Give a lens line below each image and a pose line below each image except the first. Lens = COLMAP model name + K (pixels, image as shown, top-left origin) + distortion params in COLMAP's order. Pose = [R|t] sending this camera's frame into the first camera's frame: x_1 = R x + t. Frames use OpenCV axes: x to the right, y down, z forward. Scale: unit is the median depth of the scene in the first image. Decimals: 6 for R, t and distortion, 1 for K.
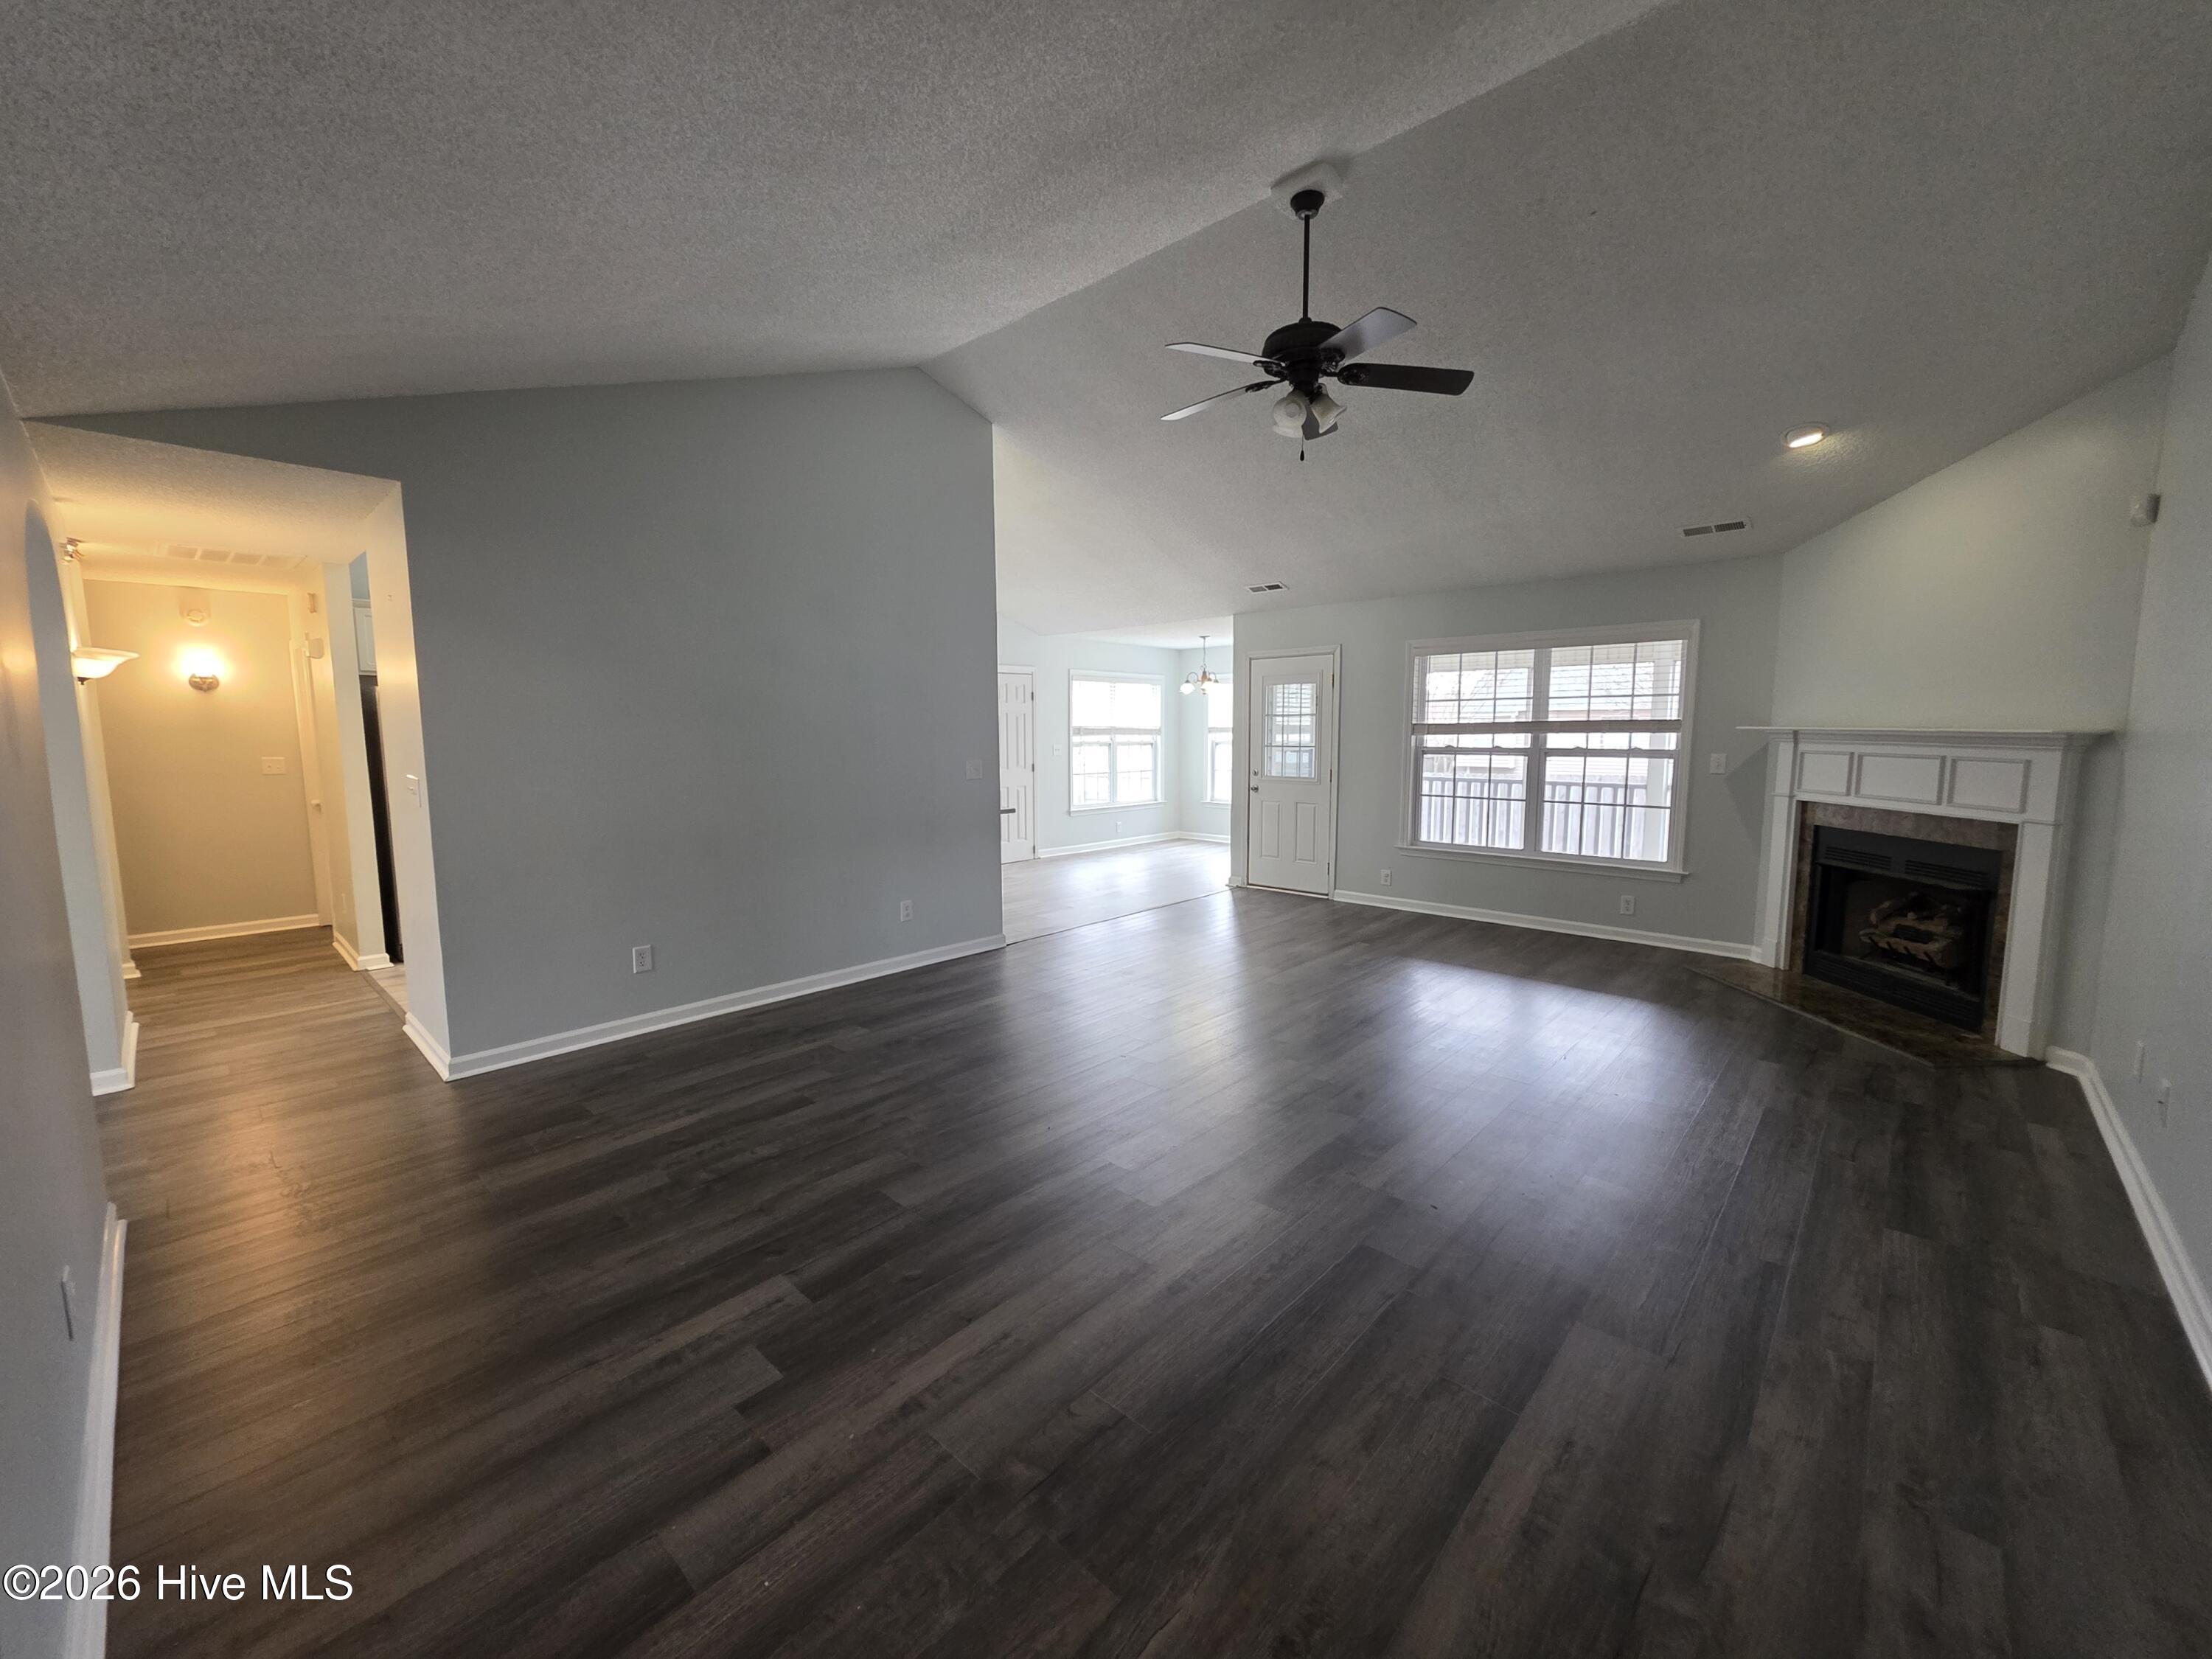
lens RADIAL K [[883.1, 0, 1099.9], [0, 883.1, 826.1], [0, 0, 1]] dist [-0.002883, -0.000005]
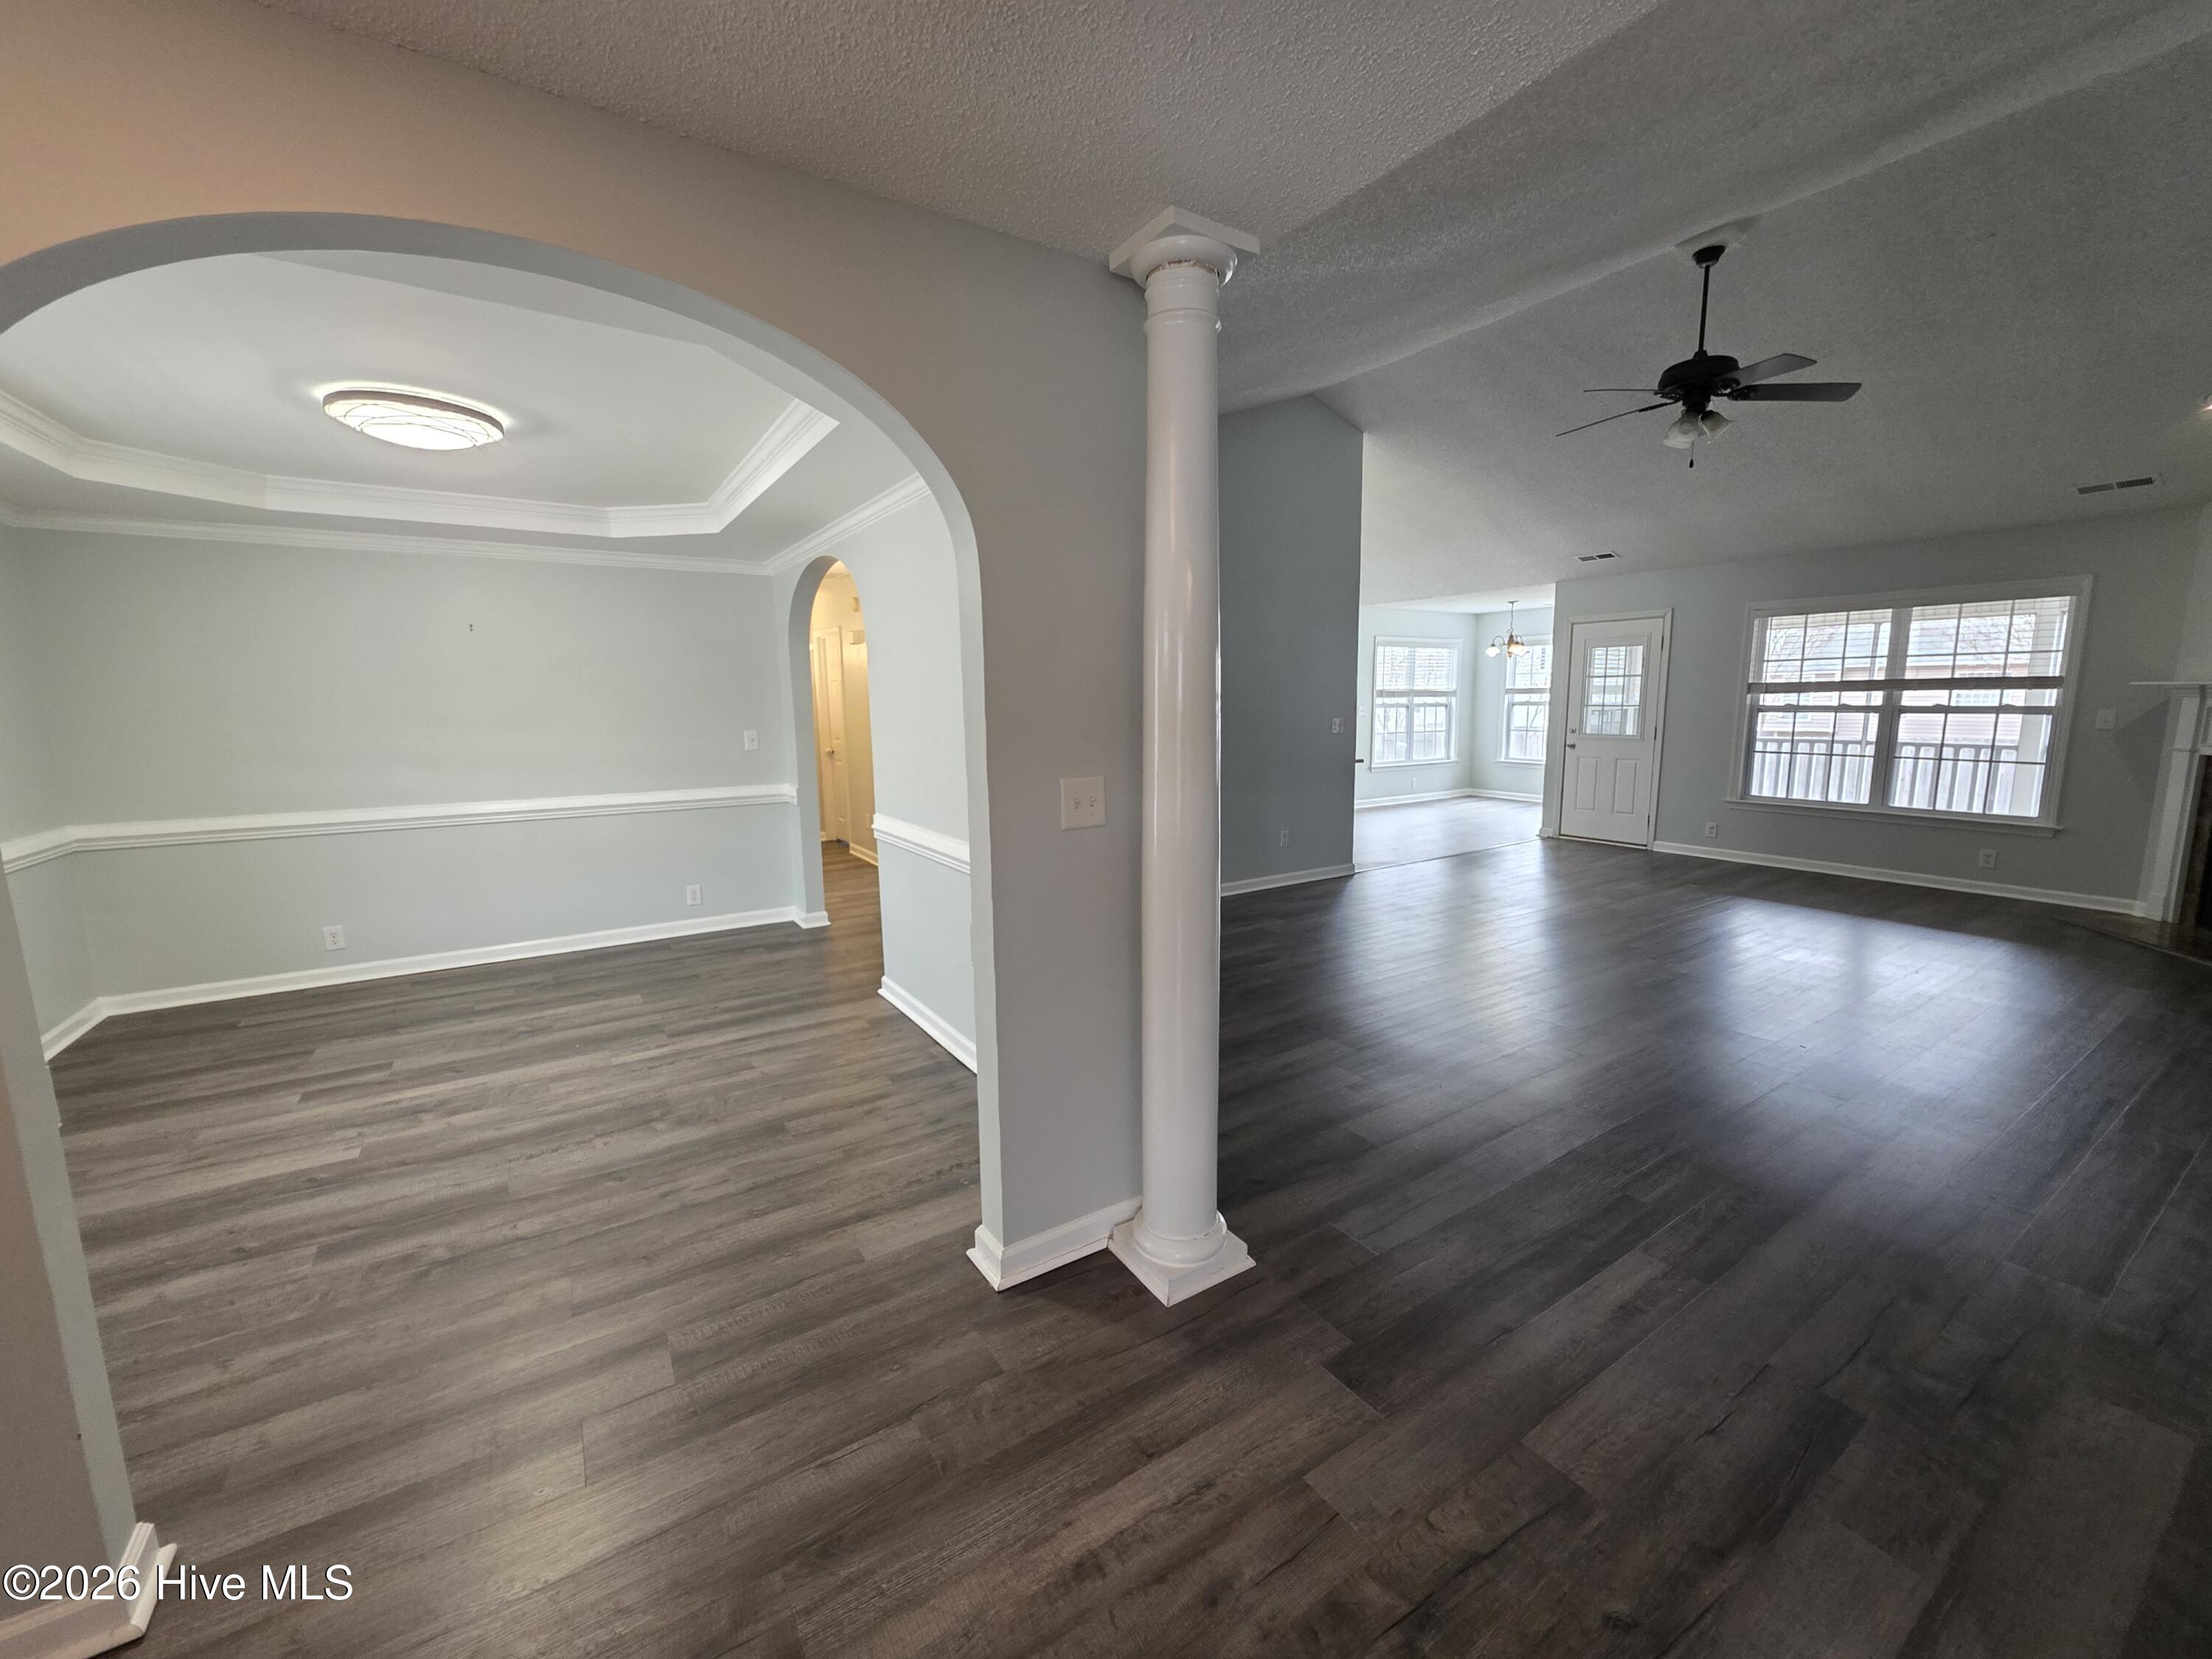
lens RADIAL K [[883.1, 0, 1099.9], [0, 883.1, 826.1], [0, 0, 1]] dist [-0.002883, -0.000005]
pose [[0.968743, 0.028649, -0.246408, -0.137637], [-0.018844, 0.998937, 0.042060, 0.025719], [0.247351, -0.036102, 0.968253, -0.223164]]
